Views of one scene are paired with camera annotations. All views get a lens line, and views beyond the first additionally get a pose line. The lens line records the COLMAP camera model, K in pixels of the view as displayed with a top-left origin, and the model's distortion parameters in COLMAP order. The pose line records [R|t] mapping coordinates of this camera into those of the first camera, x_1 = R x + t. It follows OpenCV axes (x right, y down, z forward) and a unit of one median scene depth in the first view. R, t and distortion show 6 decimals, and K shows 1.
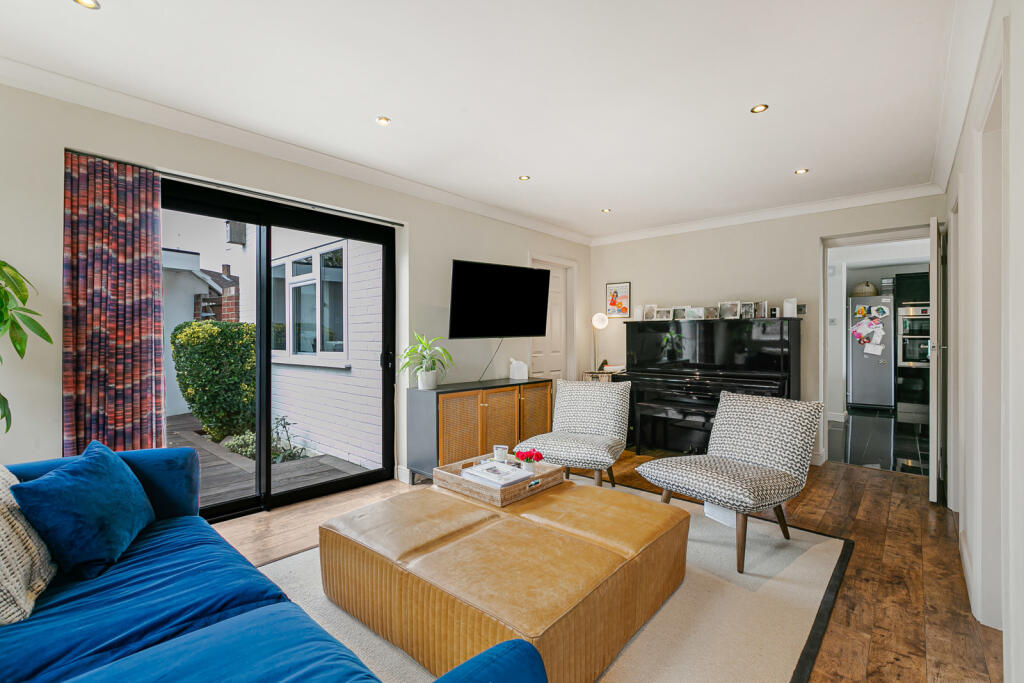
lens RADIAL K [[463.8, 0, 511.2], [0, 463.8, 334.7], [0, 0, 1]] dist [-0.001157, 0.000105]
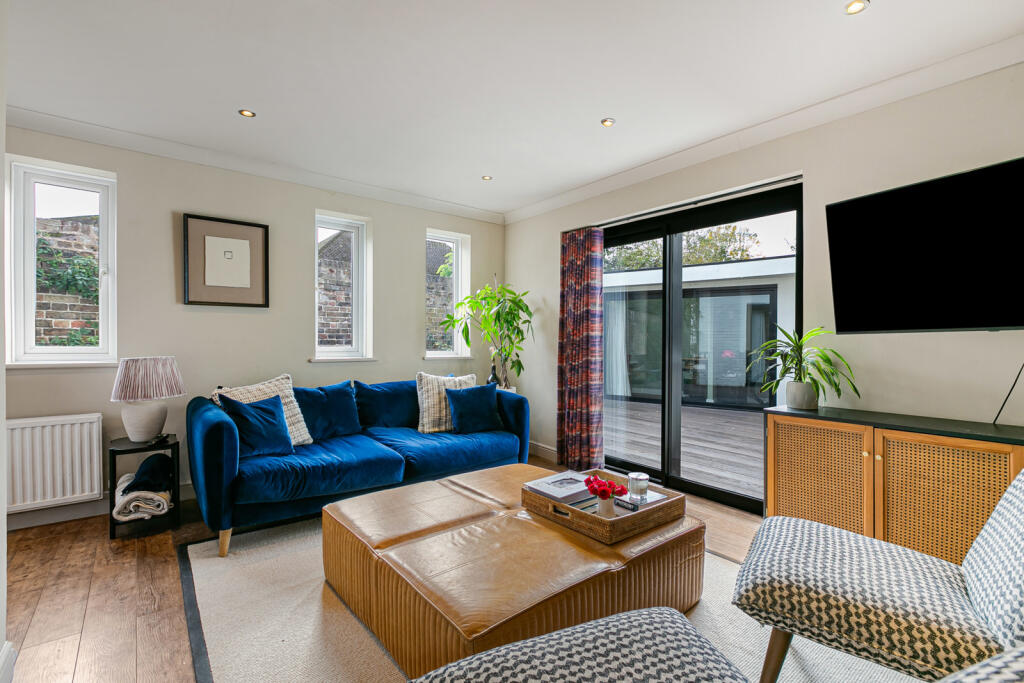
lens RADIAL K [[463.8, 0, 511.2], [0, 463.8, 334.7], [0, 0, 1]] dist [-0.001157, 0.000105]
pose [[-0.139187, -0.003592, -0.990260, 0.845514], [0.009056, 0.999947, -0.004900, 0.013905], [0.990225, -0.009650, -0.139147, 0.987490]]
